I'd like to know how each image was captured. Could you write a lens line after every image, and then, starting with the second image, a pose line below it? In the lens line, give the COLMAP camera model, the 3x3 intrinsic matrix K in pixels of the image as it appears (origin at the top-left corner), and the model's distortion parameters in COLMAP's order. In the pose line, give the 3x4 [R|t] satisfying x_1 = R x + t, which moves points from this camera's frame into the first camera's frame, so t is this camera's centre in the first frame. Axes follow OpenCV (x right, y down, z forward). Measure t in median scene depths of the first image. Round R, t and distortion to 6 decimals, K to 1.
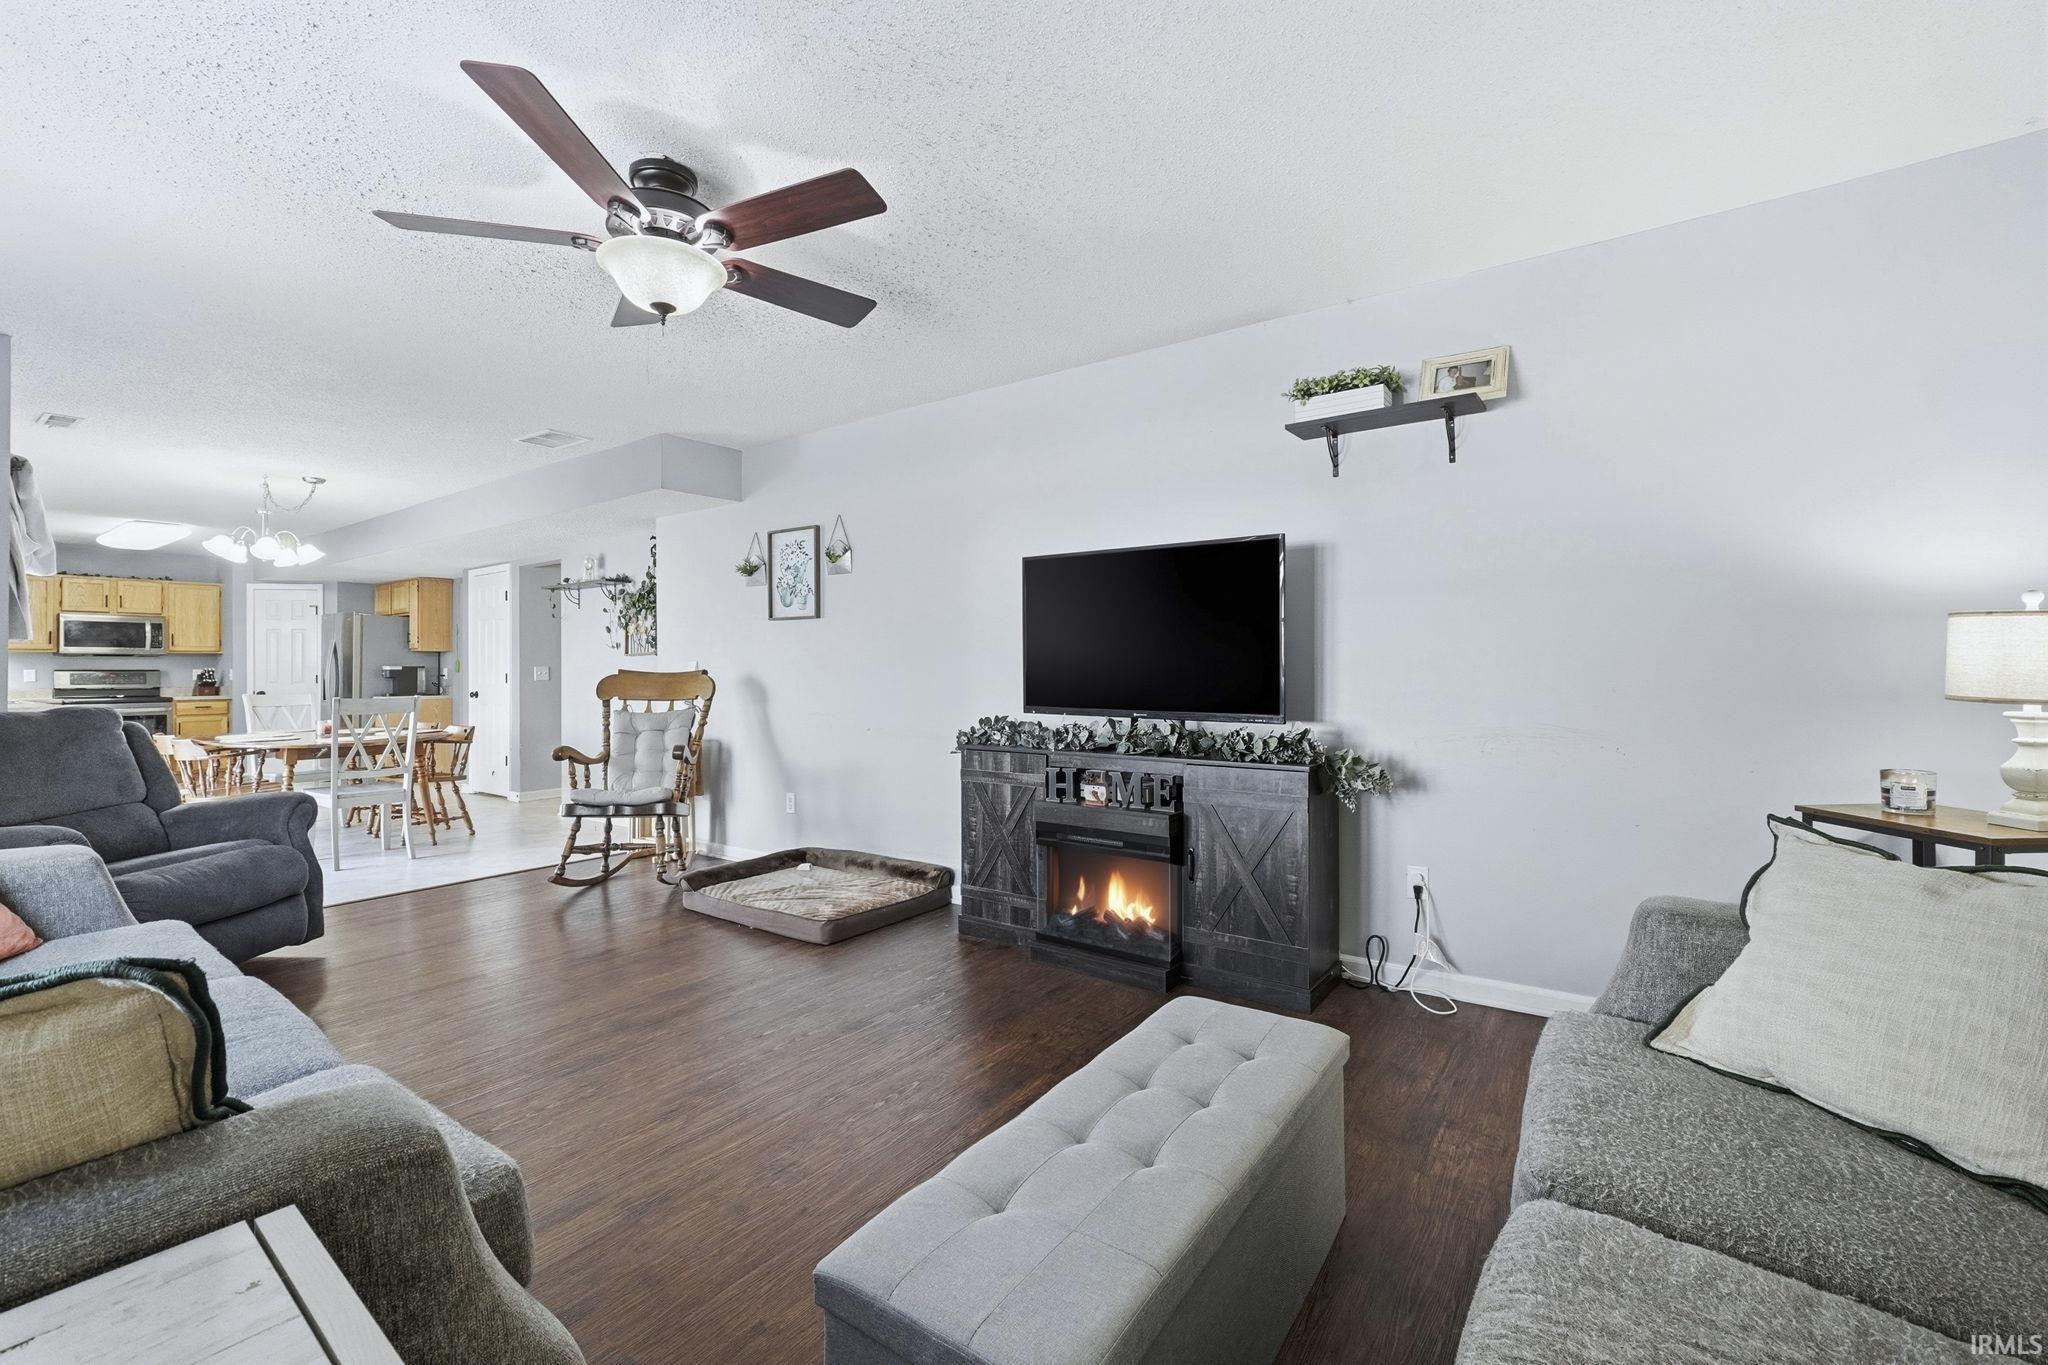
lens RADIAL K [[852.5, 0, 1019.8], [0, 852.5, 666.5], [0, 0, 1]] dist [-0.004787, -0.000057]
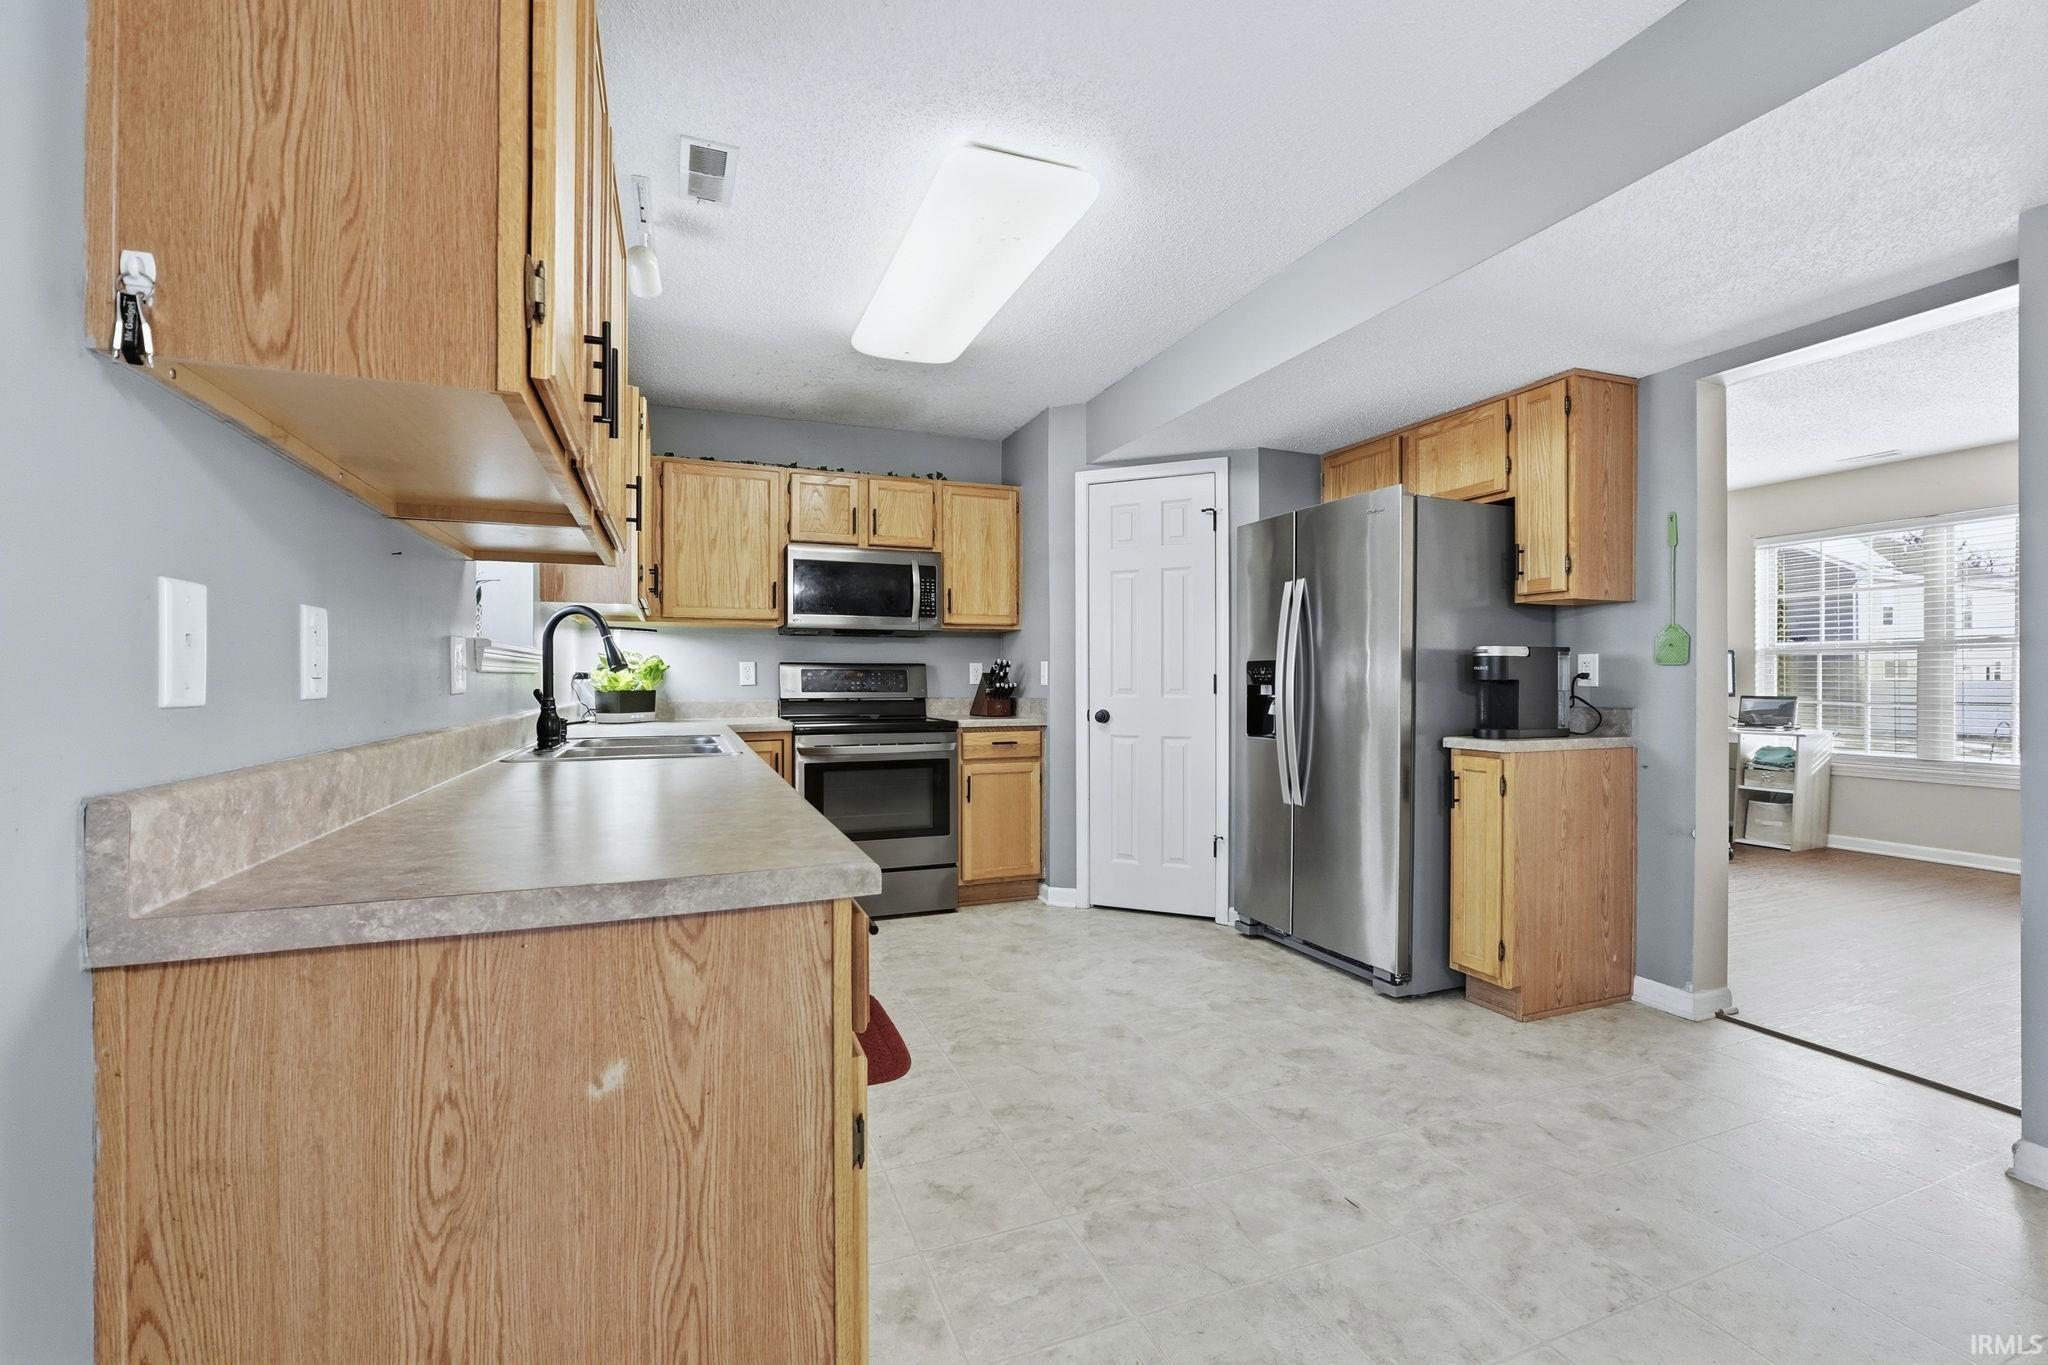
lens RADIAL K [[852.5, 0, 1010.9], [0, 852.5, 683.6], [0, 0, 1]] dist [-0.004787, -0.000057]
pose [[0.841205, 0.008789, -0.540645, -0.726519], [-0.000291, 0.999875, 0.015802, 0.008255], [0.540716, -0.013135, 0.841102, 0.627606]]
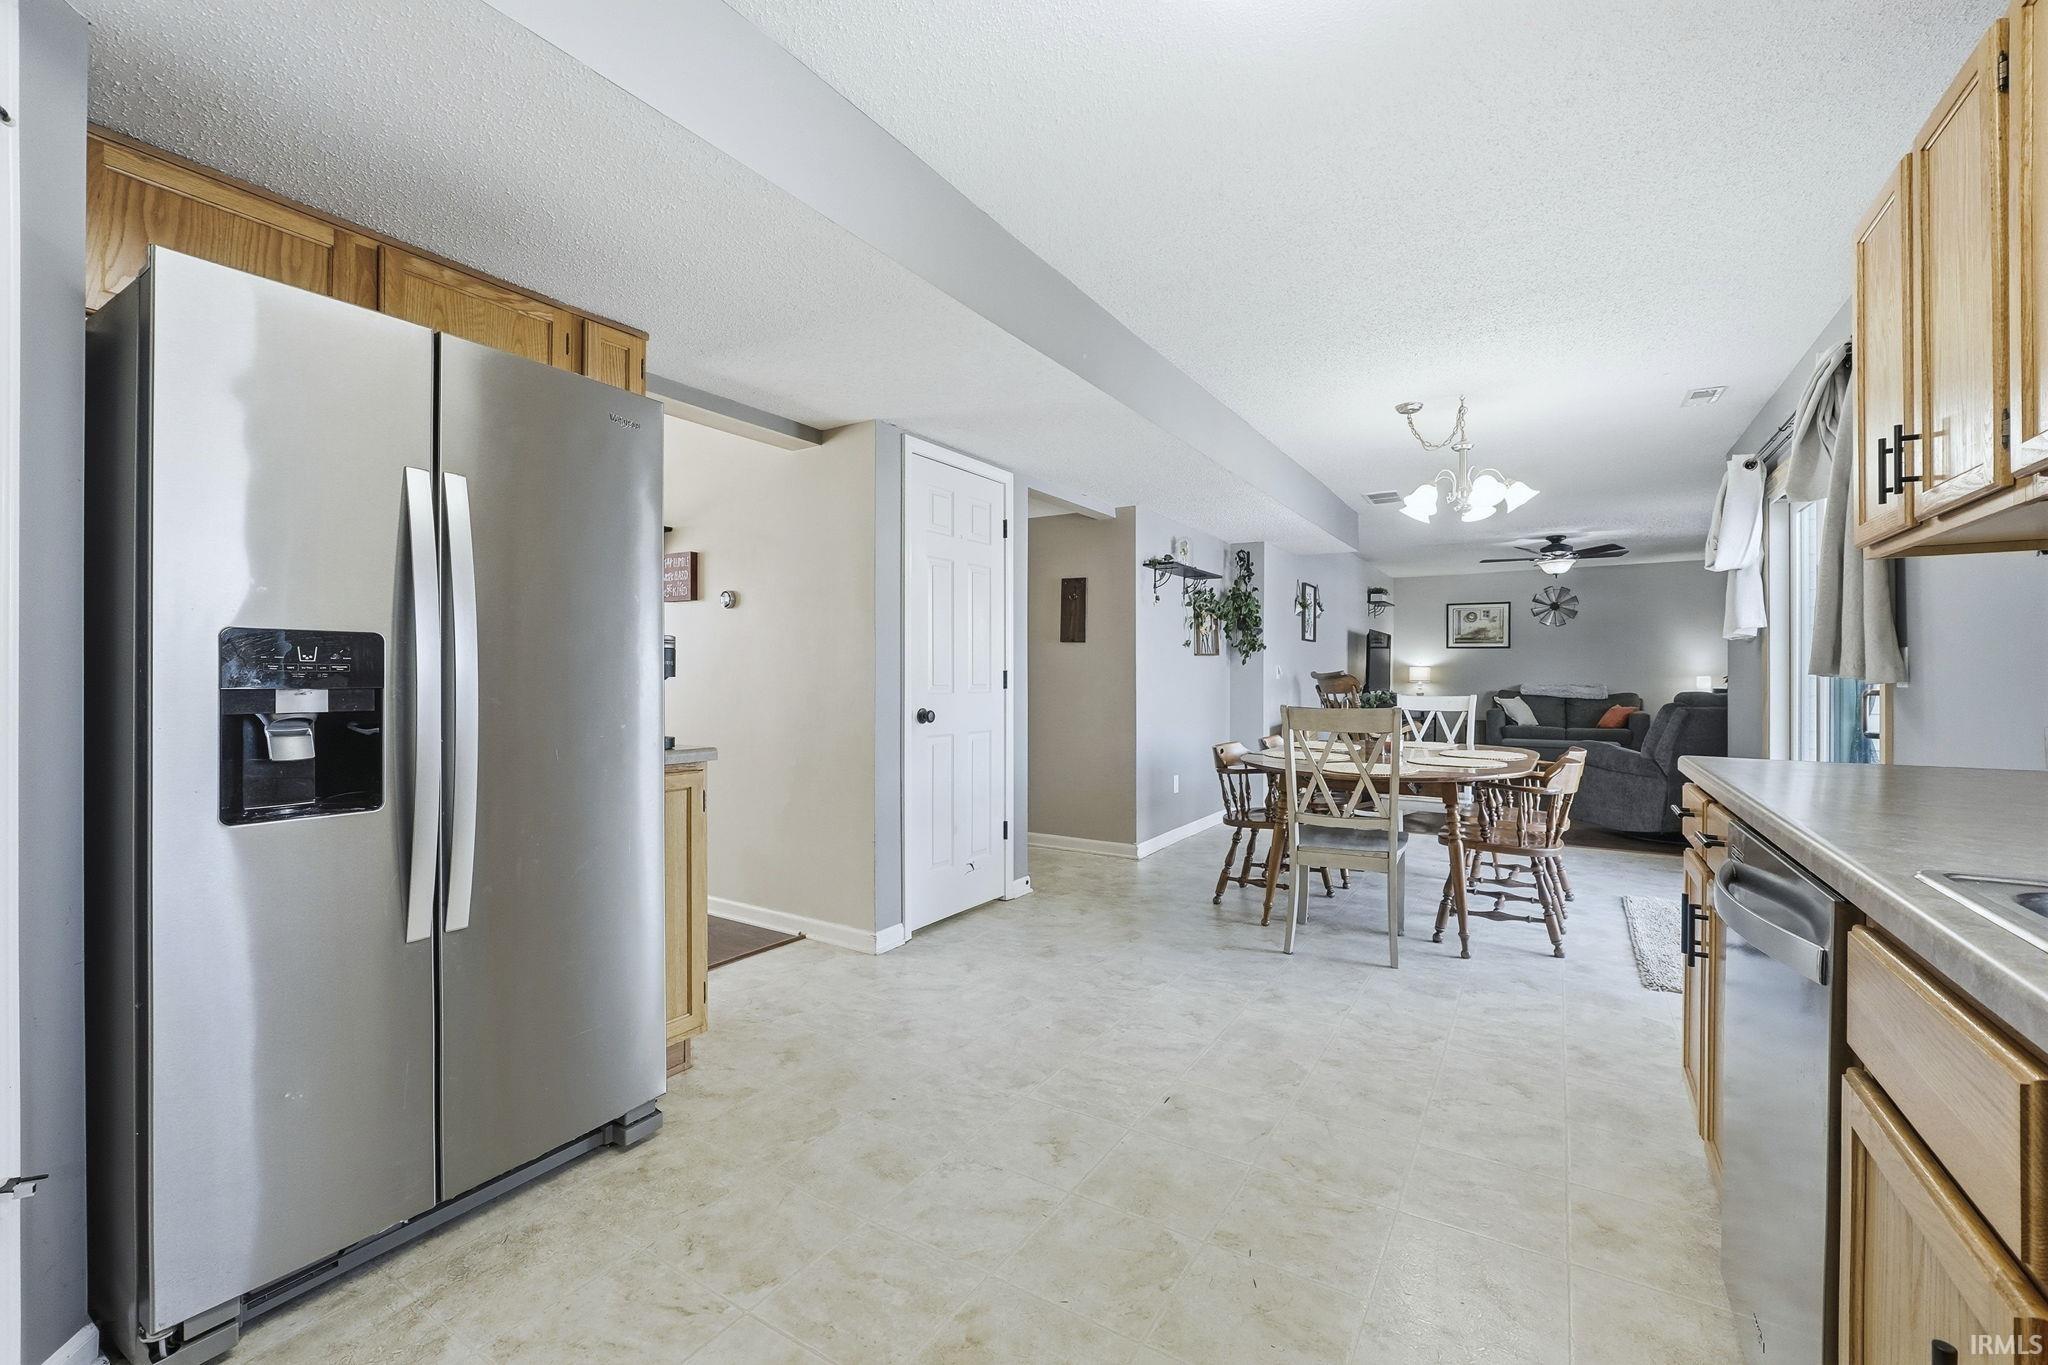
lens RADIAL K [[852.5, 0, 1015.4], [0, 852.5, 681.4], [0, 0, 1]] dist [-0.004787, -0.000057]
pose [[-0.062833, 0.004078, 0.998016, -1.021468], [-0.016634, 0.999848, -0.005133, 0.011916], [-0.997885, -0.016923, -0.062756, 0.906253]]
